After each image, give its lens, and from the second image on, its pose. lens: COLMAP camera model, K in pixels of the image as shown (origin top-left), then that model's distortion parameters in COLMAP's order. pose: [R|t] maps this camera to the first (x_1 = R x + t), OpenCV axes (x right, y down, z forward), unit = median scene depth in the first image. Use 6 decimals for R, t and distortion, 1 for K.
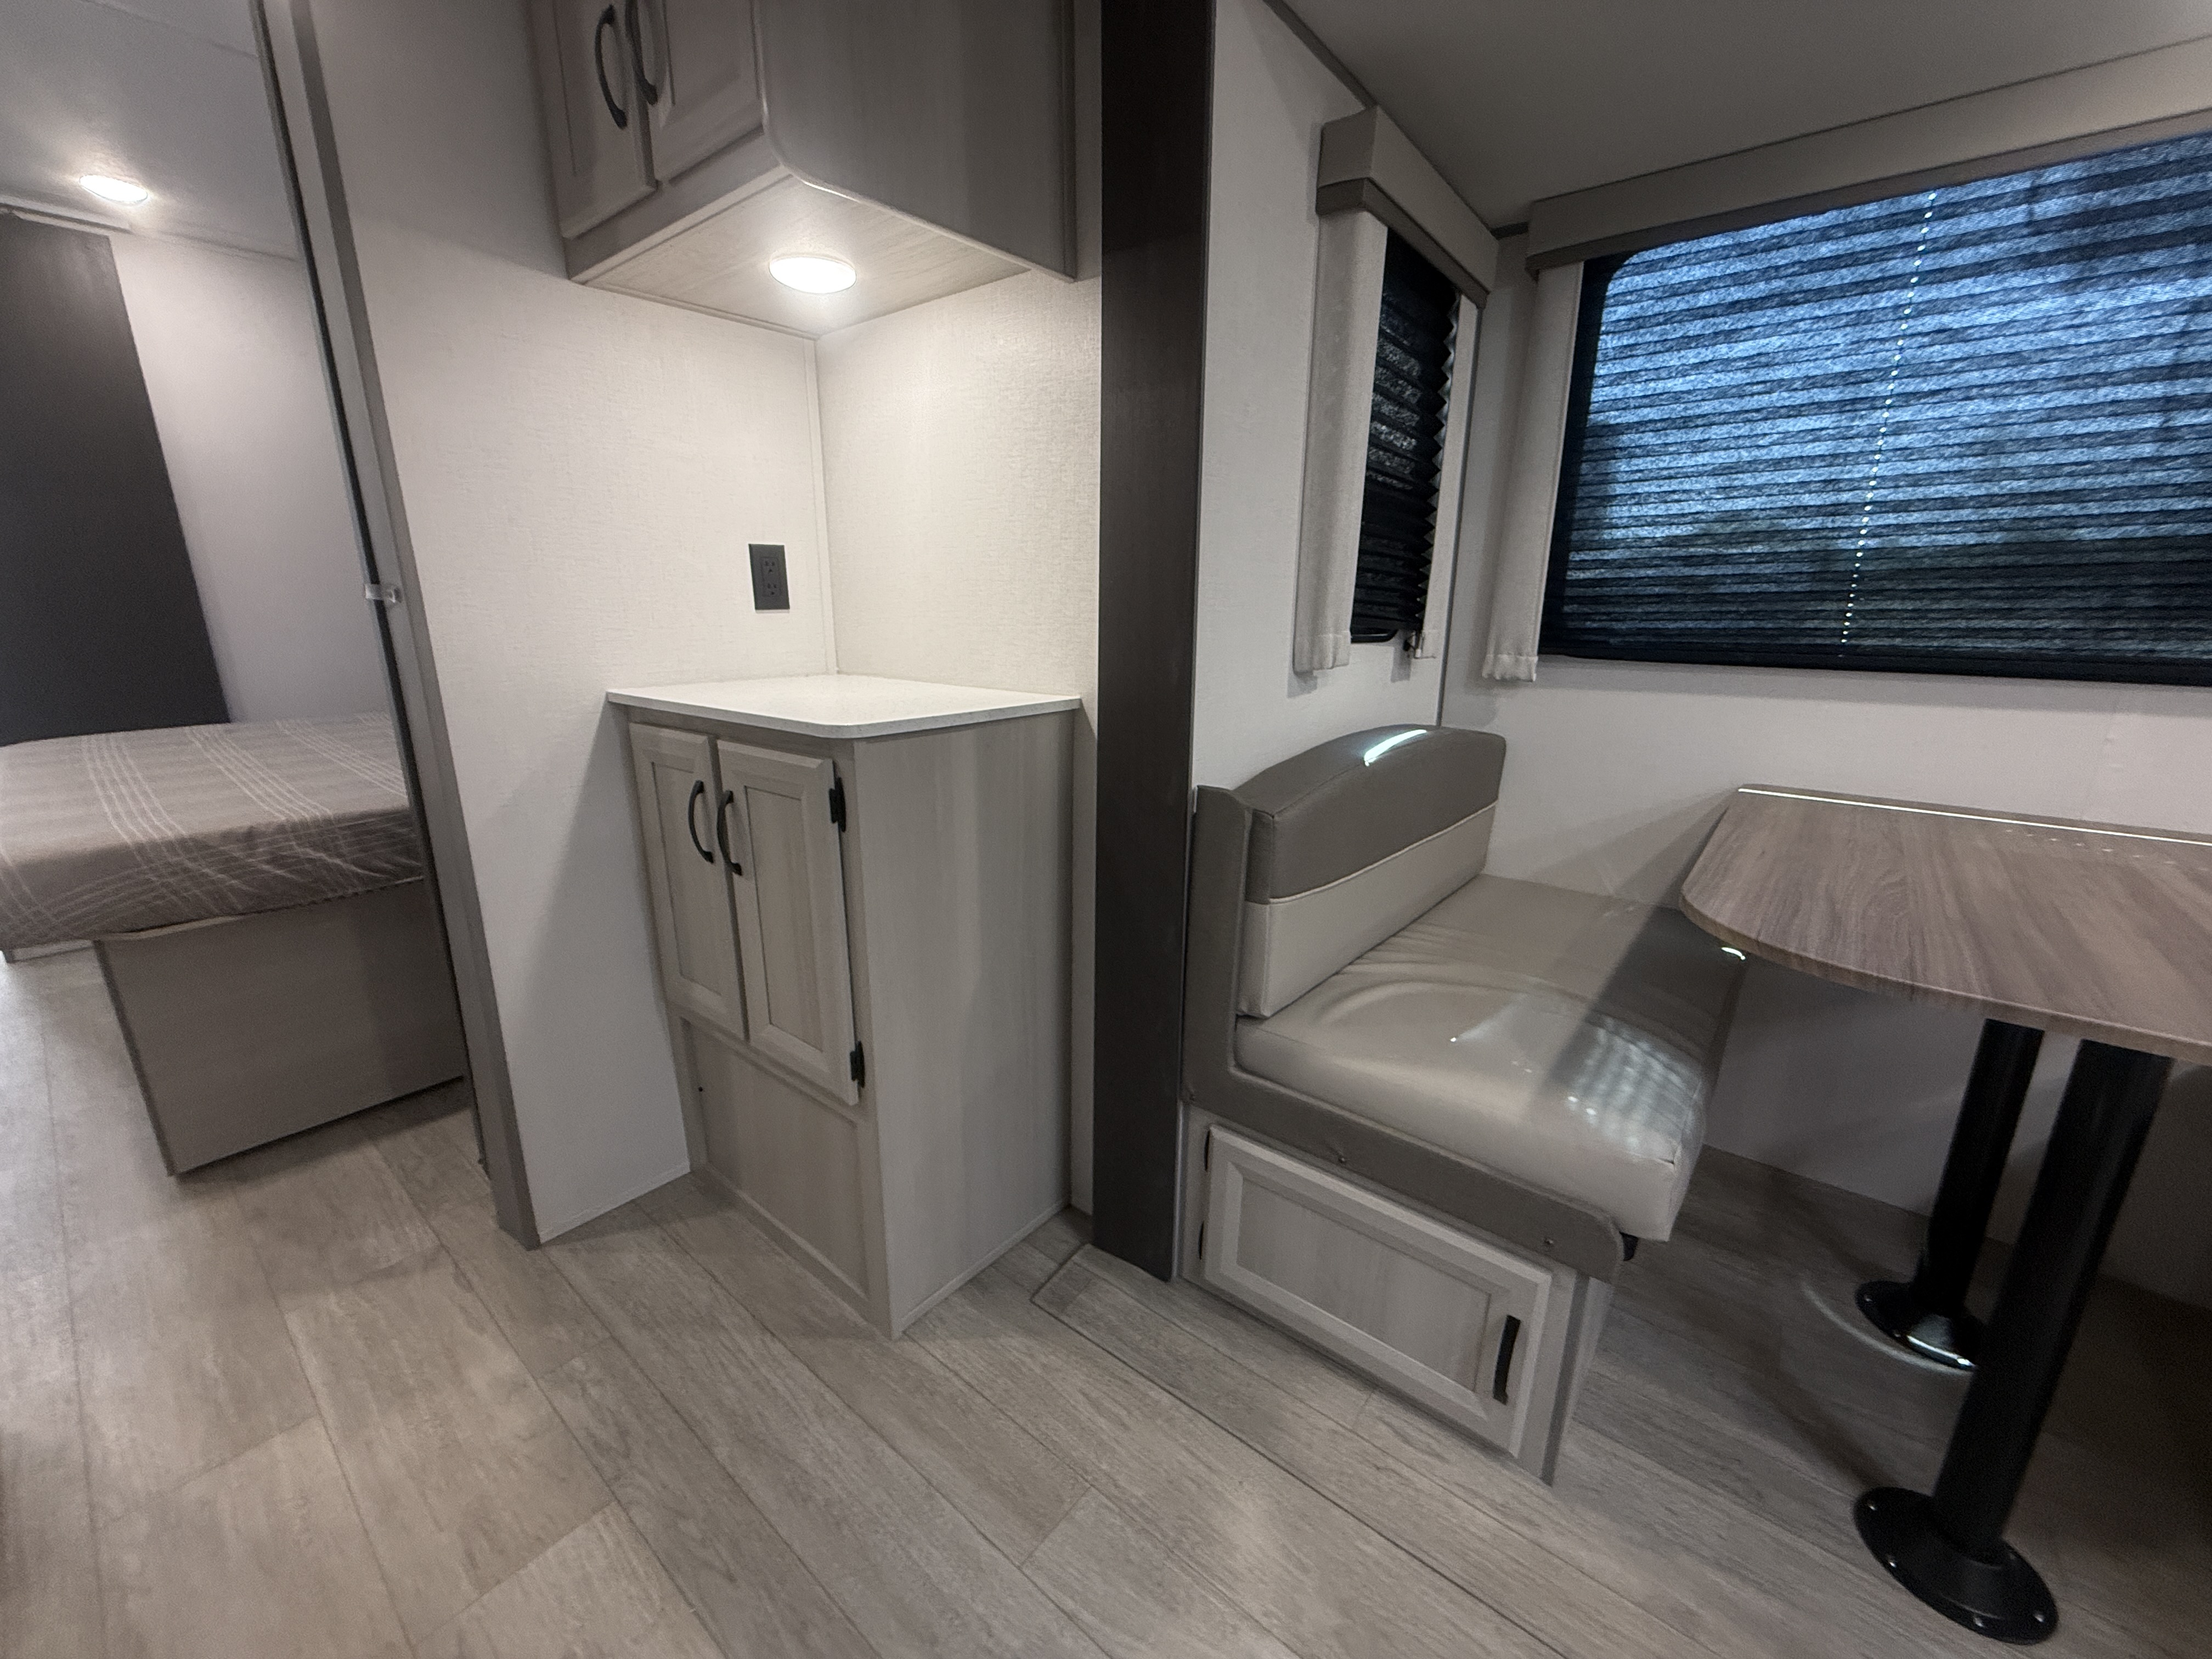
lens RADIAL K [[886.8, 0, 1101.0], [0, 886.8, 828.4], [0, 0, 1]] dist [-0.001441, 0.000426]
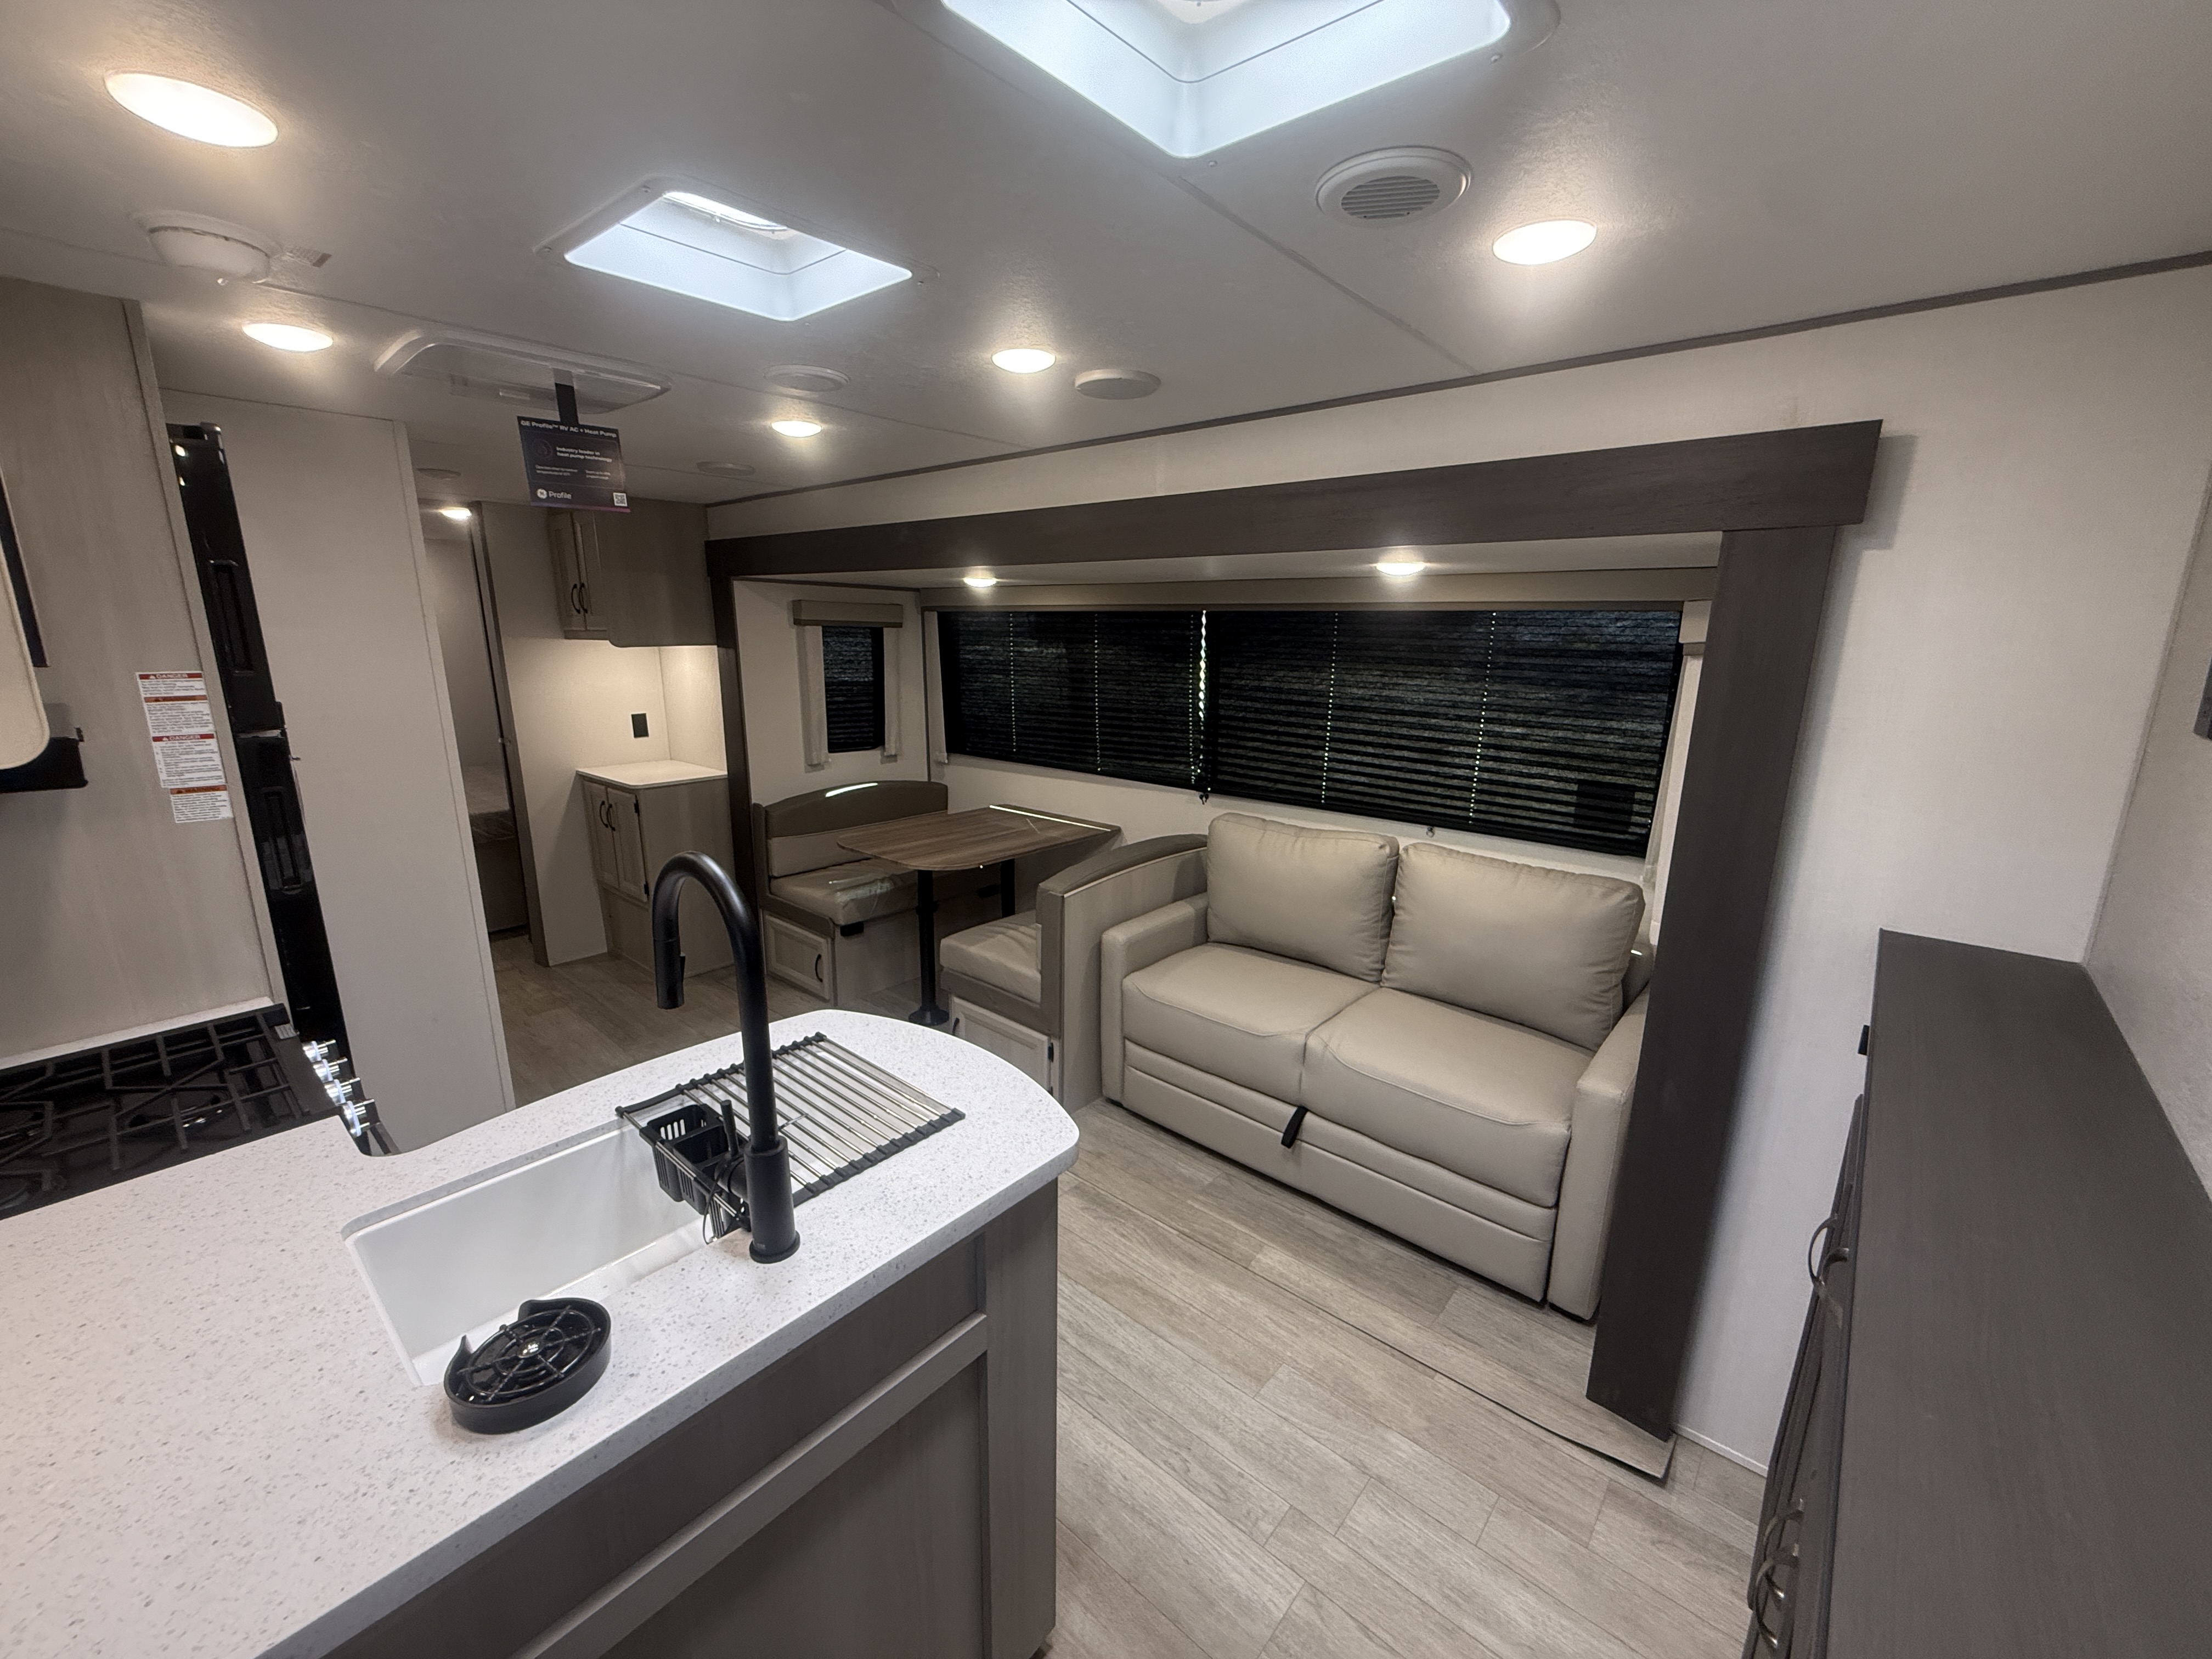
lens RADIAL K [[886.8, 0, 1100.5], [0, 886.8, 826.5], [0, 0, 1]] dist [-0.001441, 0.000426]
pose [[0.999583, 0.003679, -0.028655, 1.297827], [-0.004528, 0.999551, -0.029624, 0.110664], [0.028533, 0.029741, 0.999150, -1.930394]]
